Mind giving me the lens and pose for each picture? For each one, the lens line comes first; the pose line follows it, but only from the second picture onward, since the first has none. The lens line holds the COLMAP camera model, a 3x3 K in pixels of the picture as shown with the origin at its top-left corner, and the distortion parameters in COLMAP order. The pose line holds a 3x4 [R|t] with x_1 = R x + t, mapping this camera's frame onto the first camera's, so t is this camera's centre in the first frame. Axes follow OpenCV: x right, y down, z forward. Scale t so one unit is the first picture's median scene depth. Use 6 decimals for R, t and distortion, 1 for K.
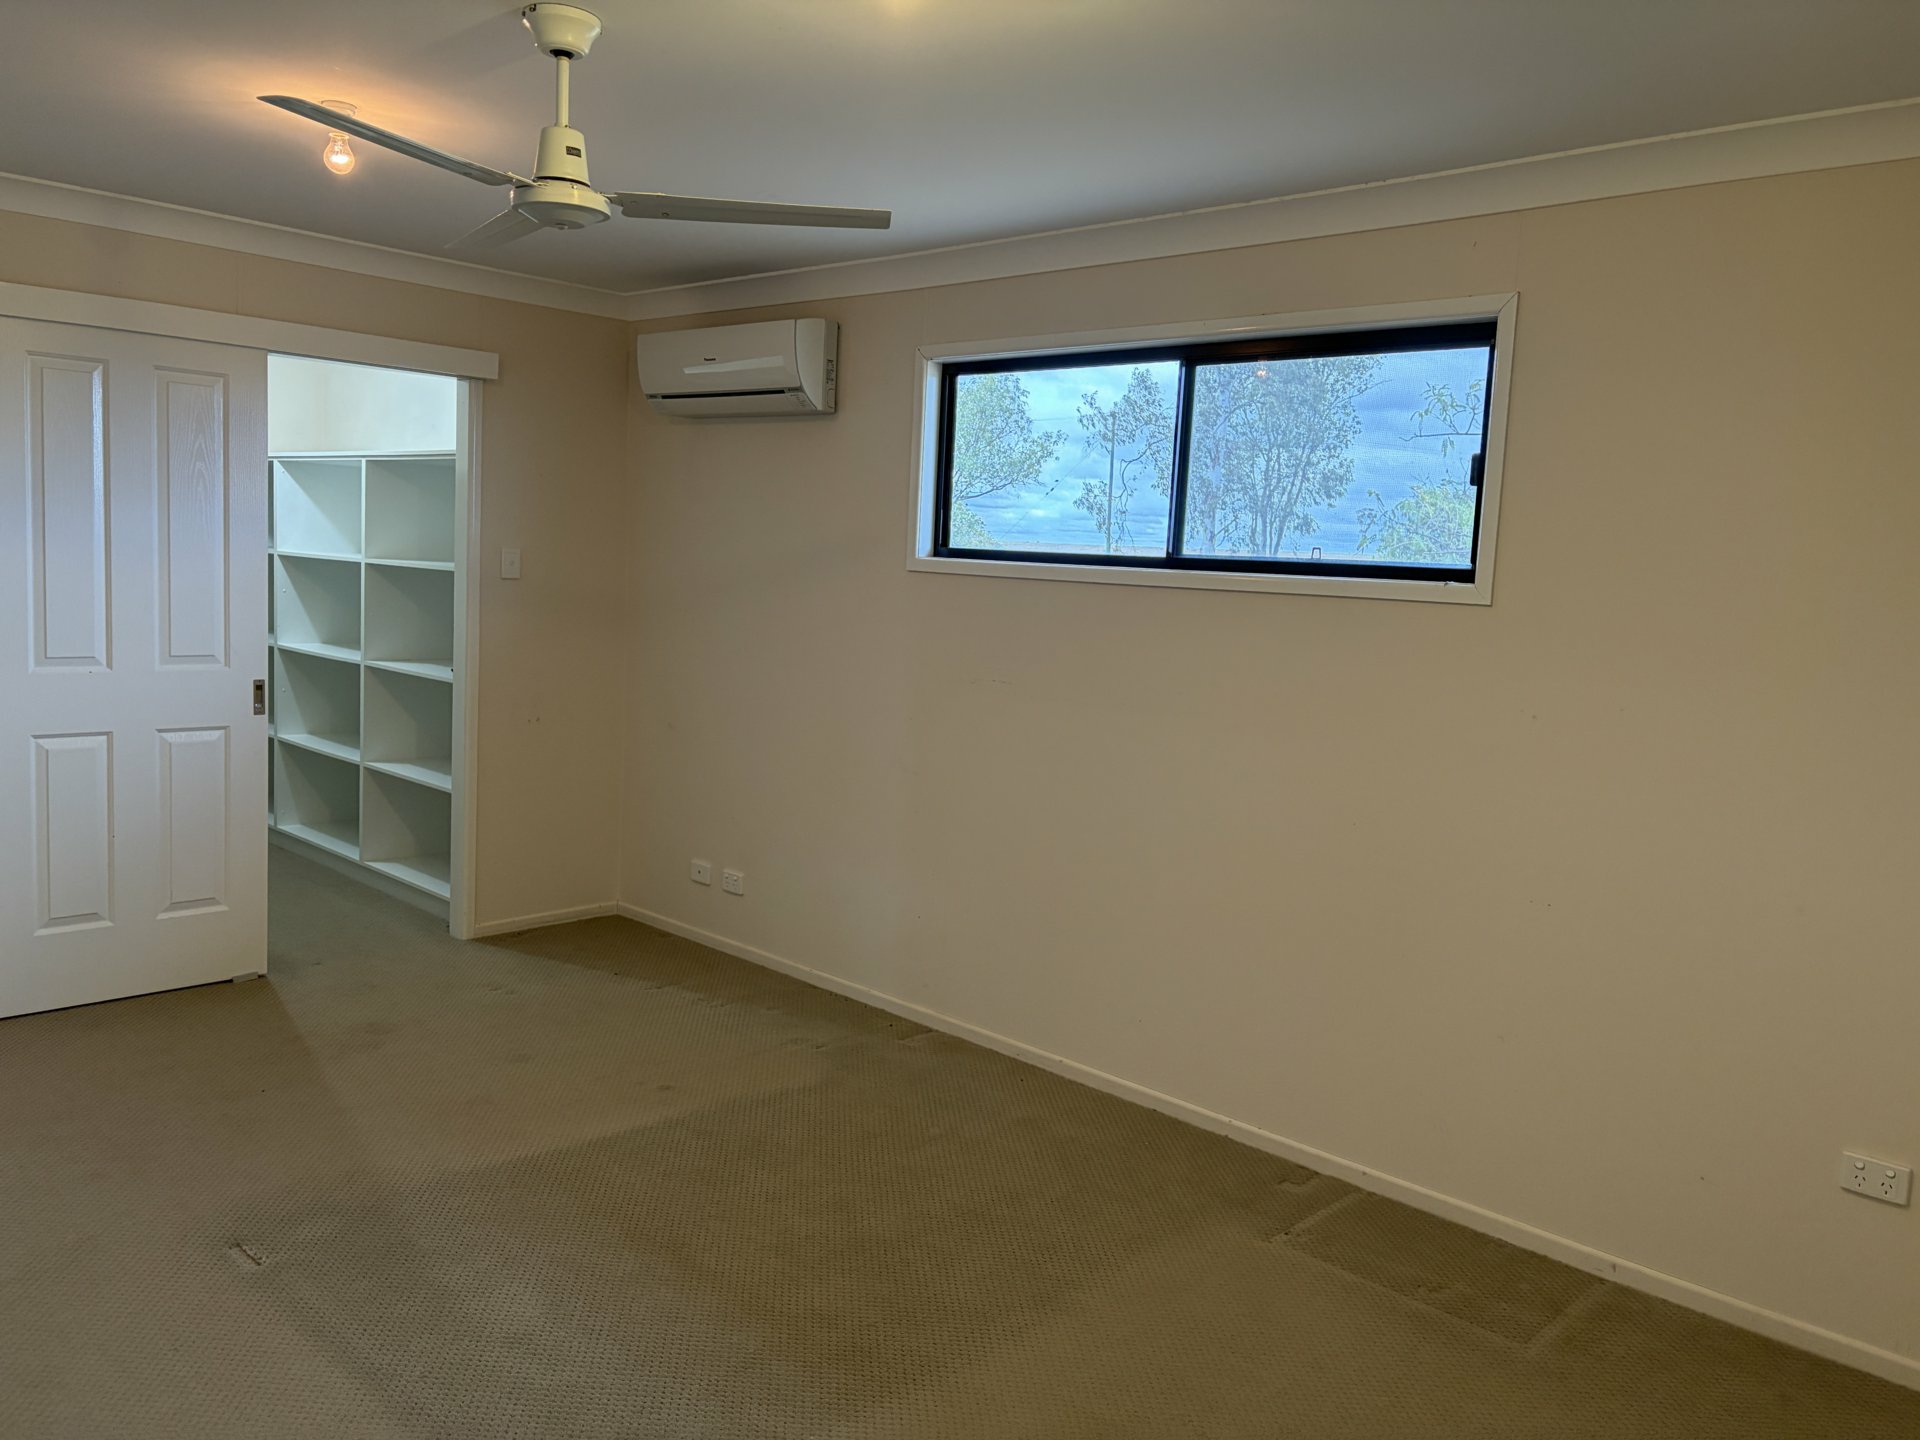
lens RADIAL K [[1460.5, 0, 957.1], [0, 1460.5, 733.0], [0, 0, 1]] dist [0.041338, -0.003062]
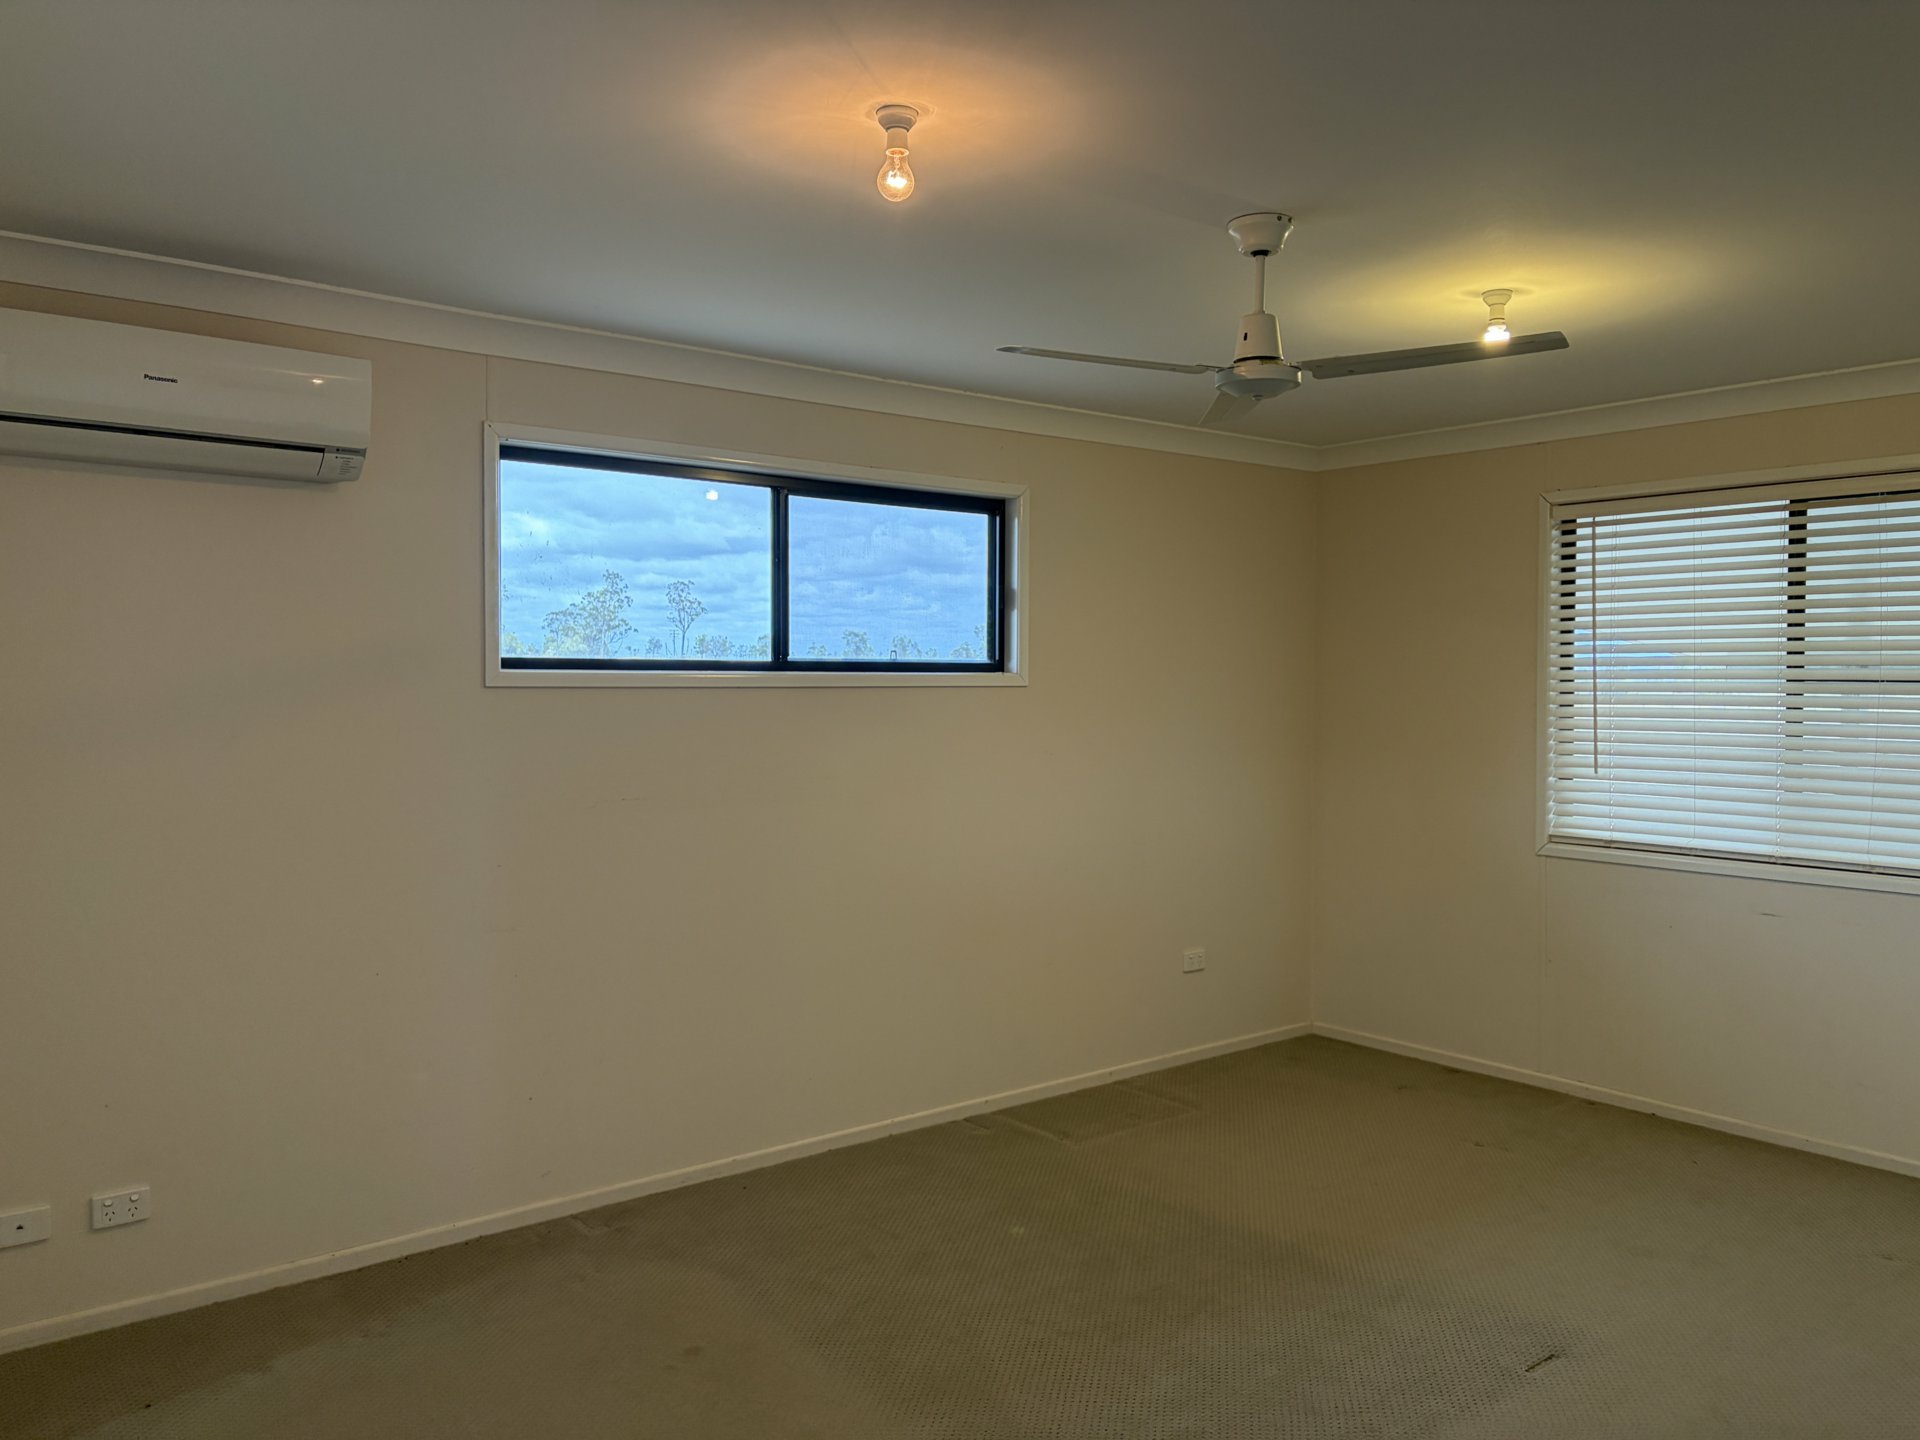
lens RADIAL K [[1460.5, 0, 957.1], [0, 1460.5, 716.4], [0, 0, 1]] dist [0.041338, -0.003062]
pose [[0.115713, -0.082800, 0.989826, -0.939786], [0.117085, 0.990709, 0.069186, -0.139054], [-0.986358, 0.107888, 0.124333, 0.728164]]
